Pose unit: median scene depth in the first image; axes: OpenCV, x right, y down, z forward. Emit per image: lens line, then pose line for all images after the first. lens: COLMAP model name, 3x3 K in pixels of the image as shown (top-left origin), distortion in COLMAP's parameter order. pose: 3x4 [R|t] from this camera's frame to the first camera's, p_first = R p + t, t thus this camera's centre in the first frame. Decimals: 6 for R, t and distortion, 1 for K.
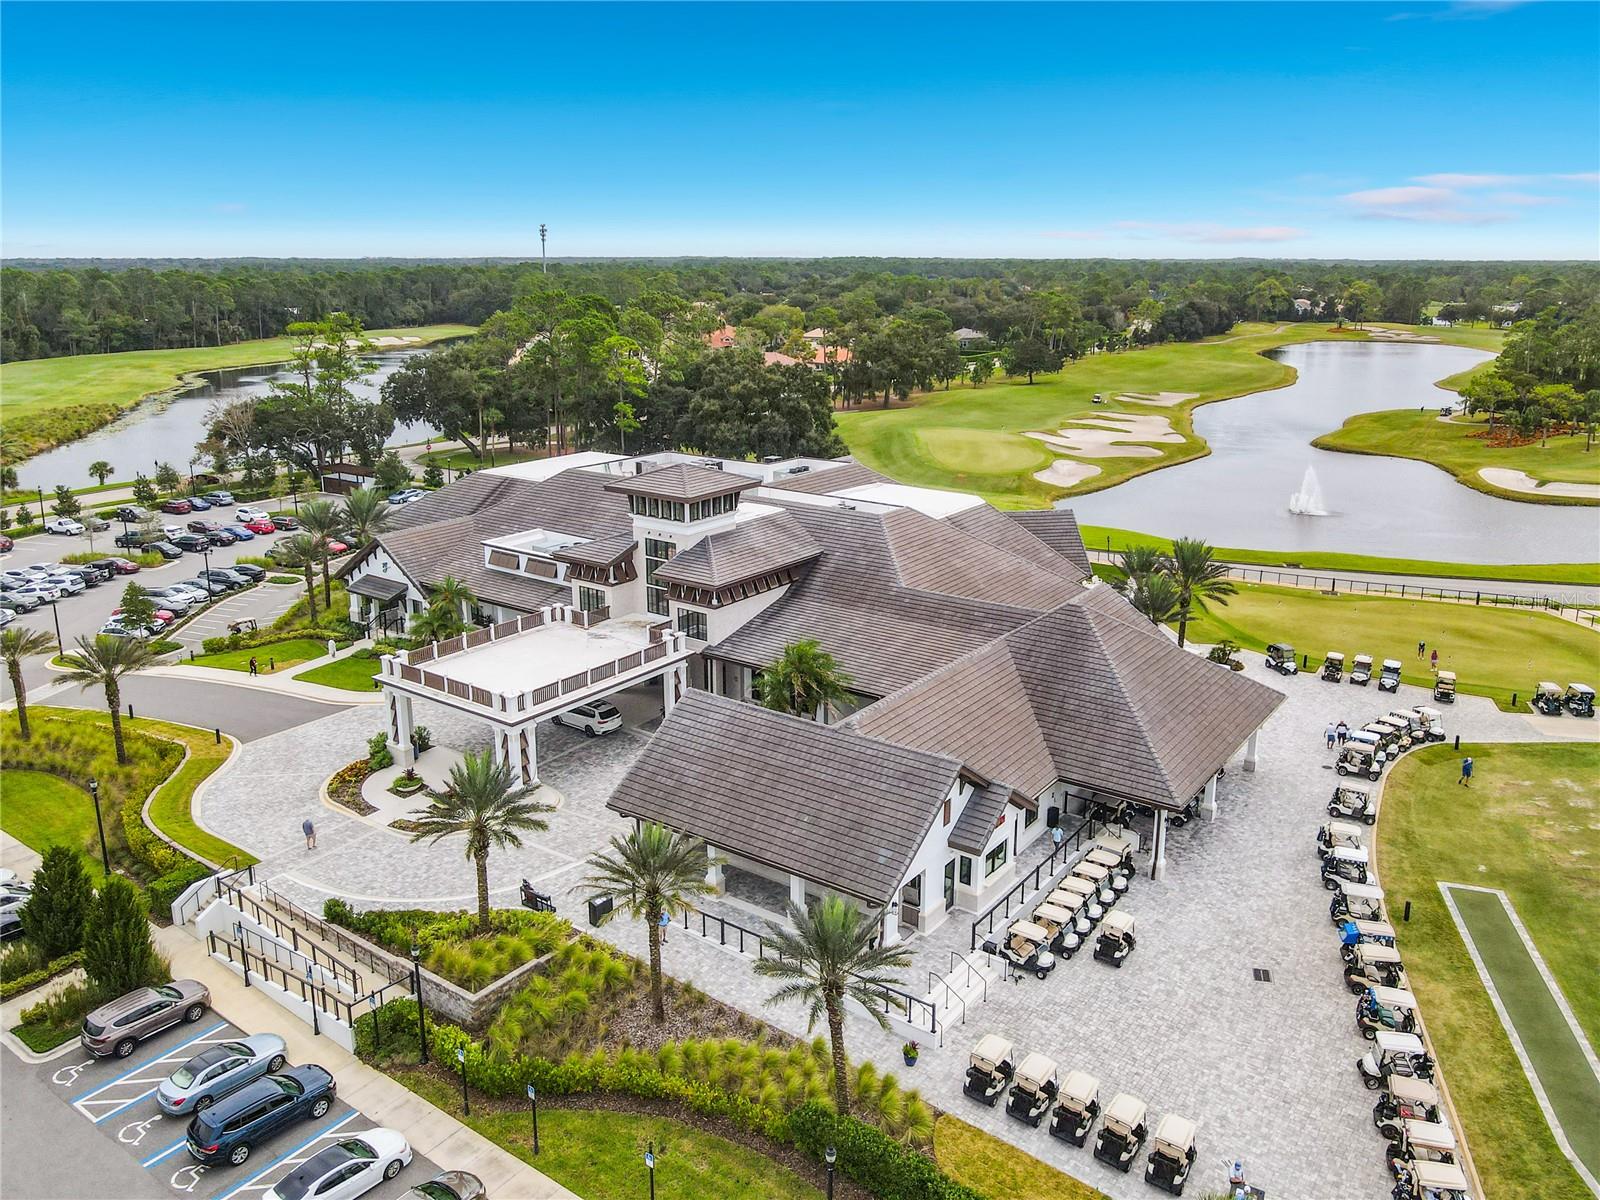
lens RADIAL K [[1209.7, 0, 803.1], [0, 1209.7, 564.8], [0, 0, 1]] dist [0.000570, 0.007976]
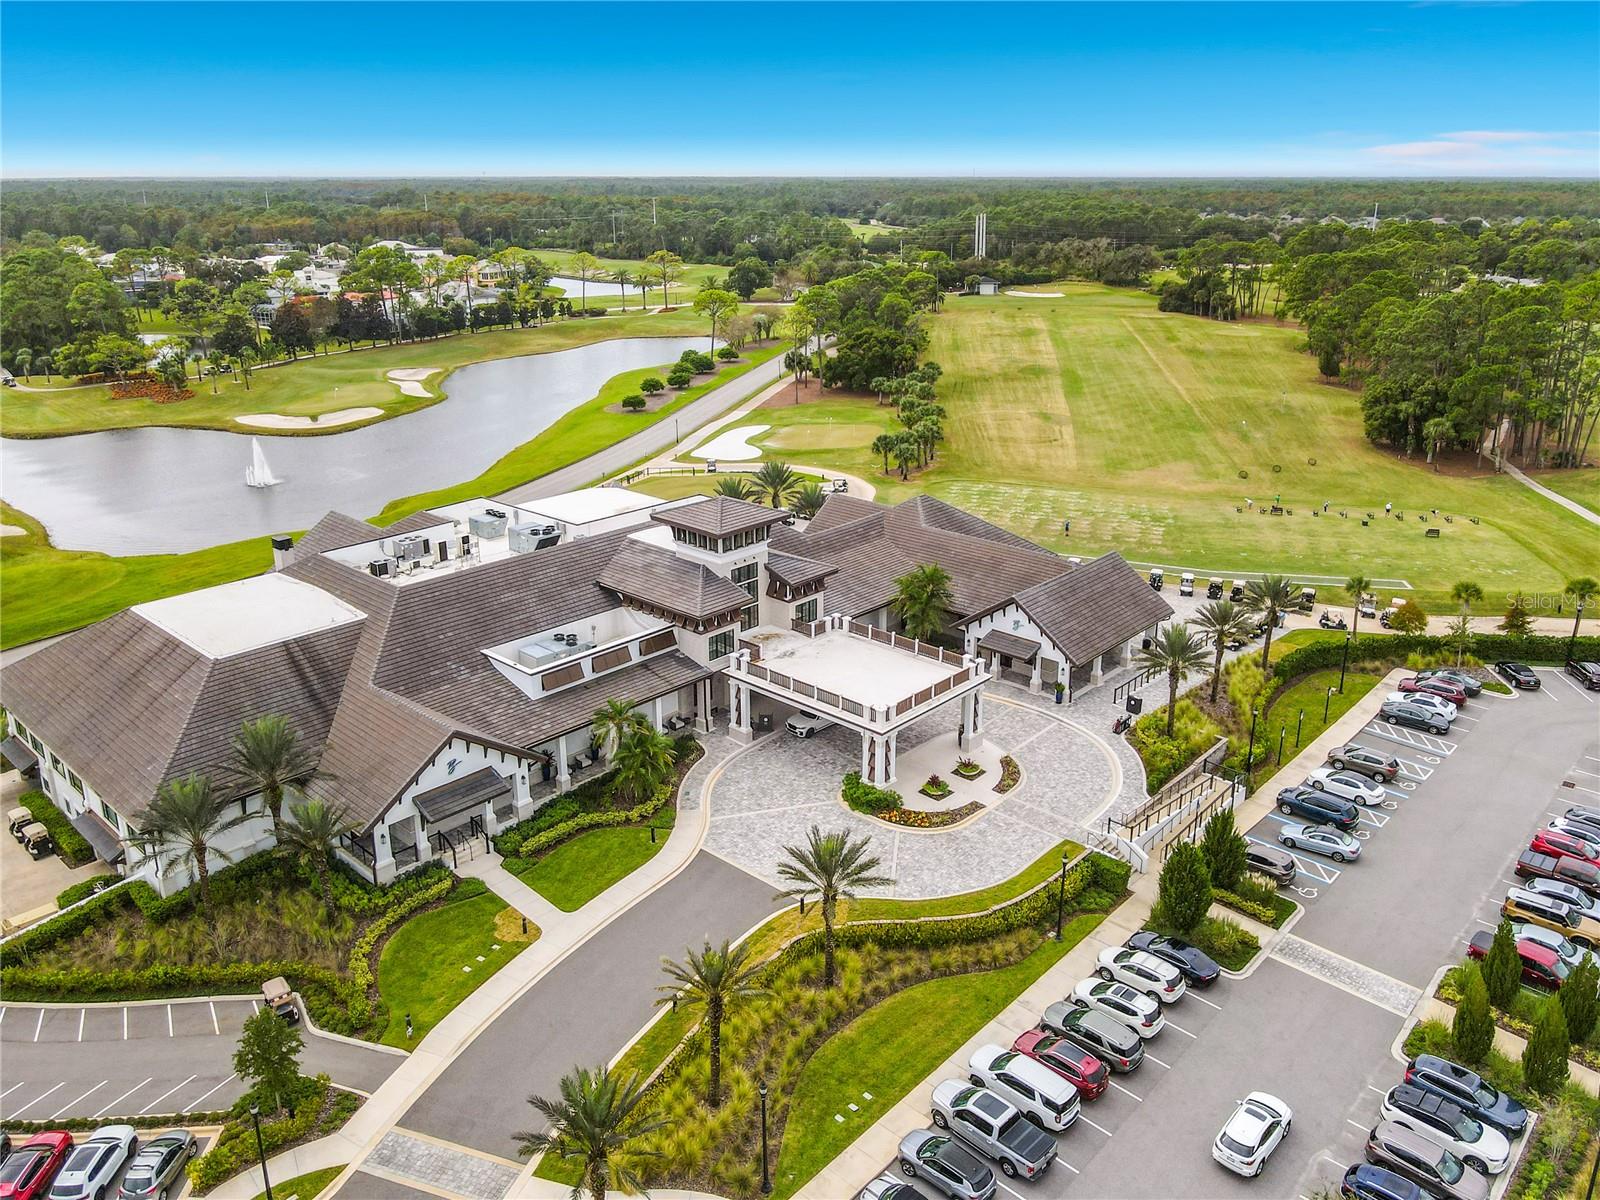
lens RADIAL K [[1211.5, 0, 810.9], [0, 1211.5, 599.1], [0, 0, 1]] dist [-0.043598, 0.084577]
pose [[0.113622, -0.335160, 0.935285, -1.627011], [0.246739, 0.921408, 0.300212, -0.433709], [-0.962398, 0.196661, 0.187389, 1.020496]]
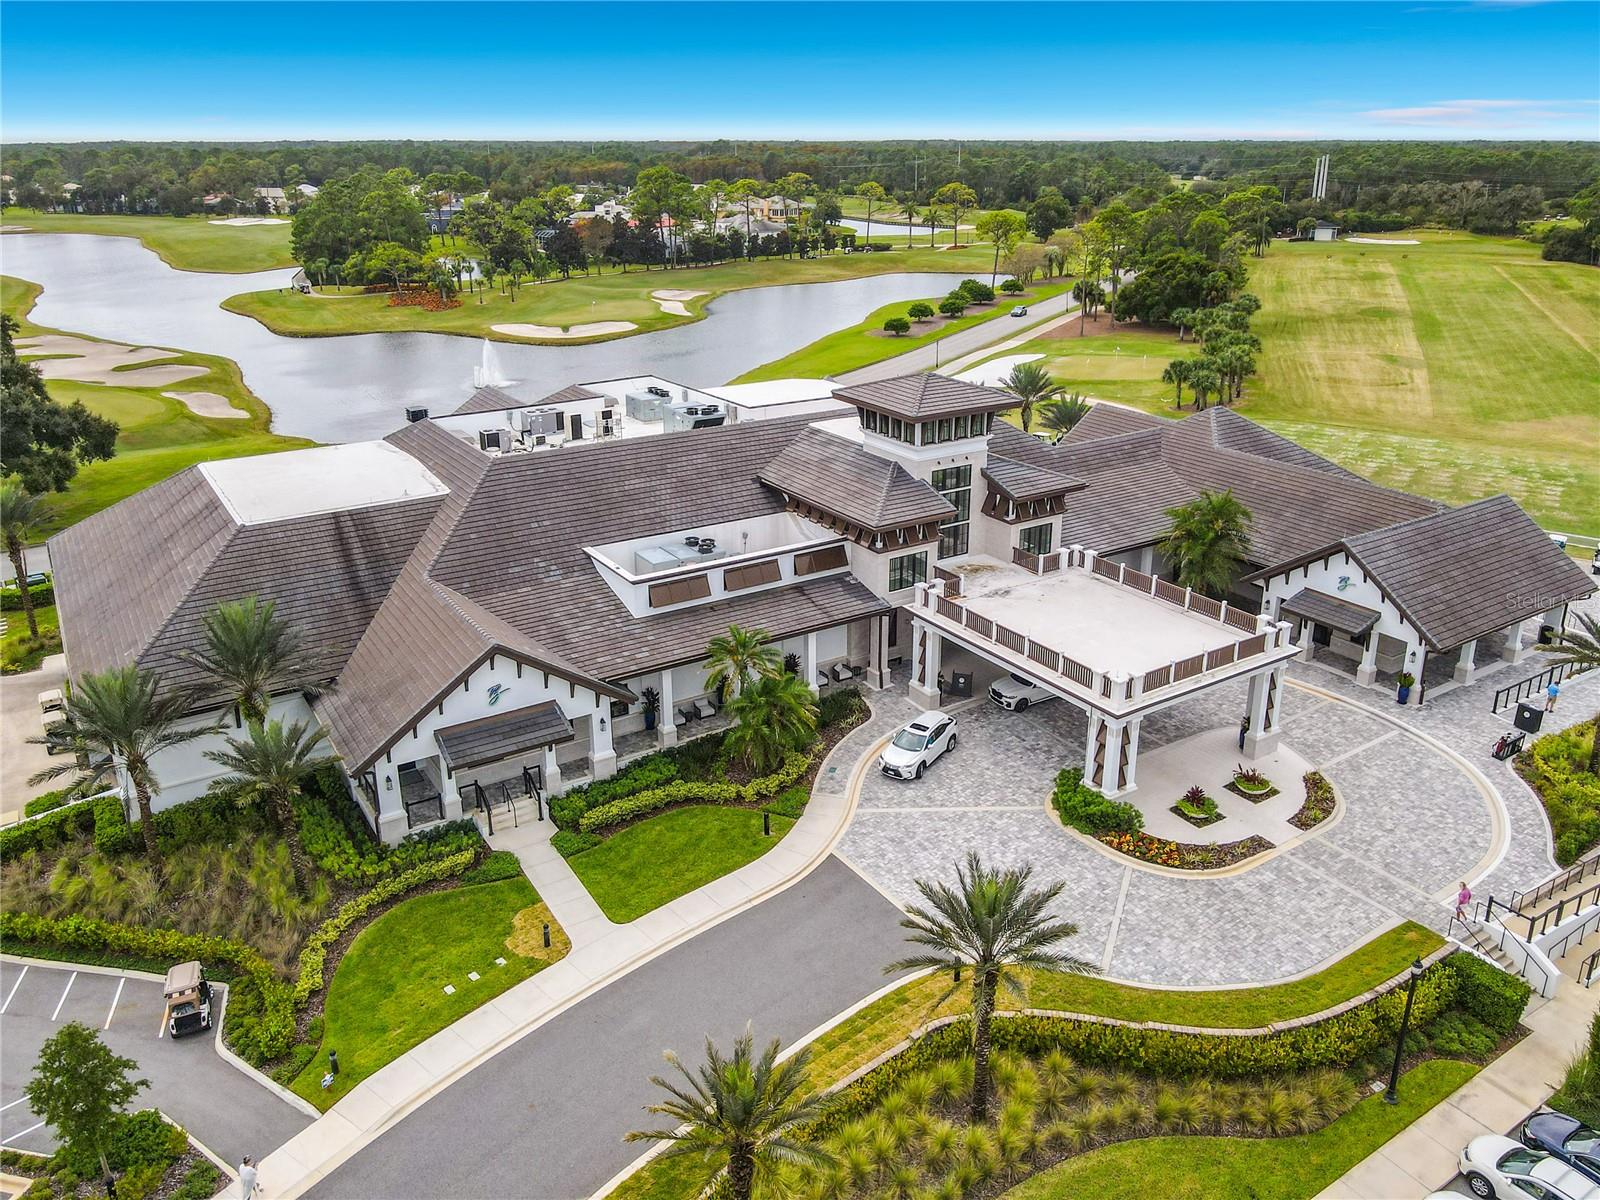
lens RADIAL K [[1209.7, 0, 803.1], [0, 1209.7, 564.8], [0, 0, 1]] dist [0.000570, 0.007976]
pose [[0.359128, -0.313598, 0.879024, -1.247349], [0.233386, 0.942109, 0.240753, -0.248988], [-0.903636, 0.118691, 0.411527, 1.055414]]
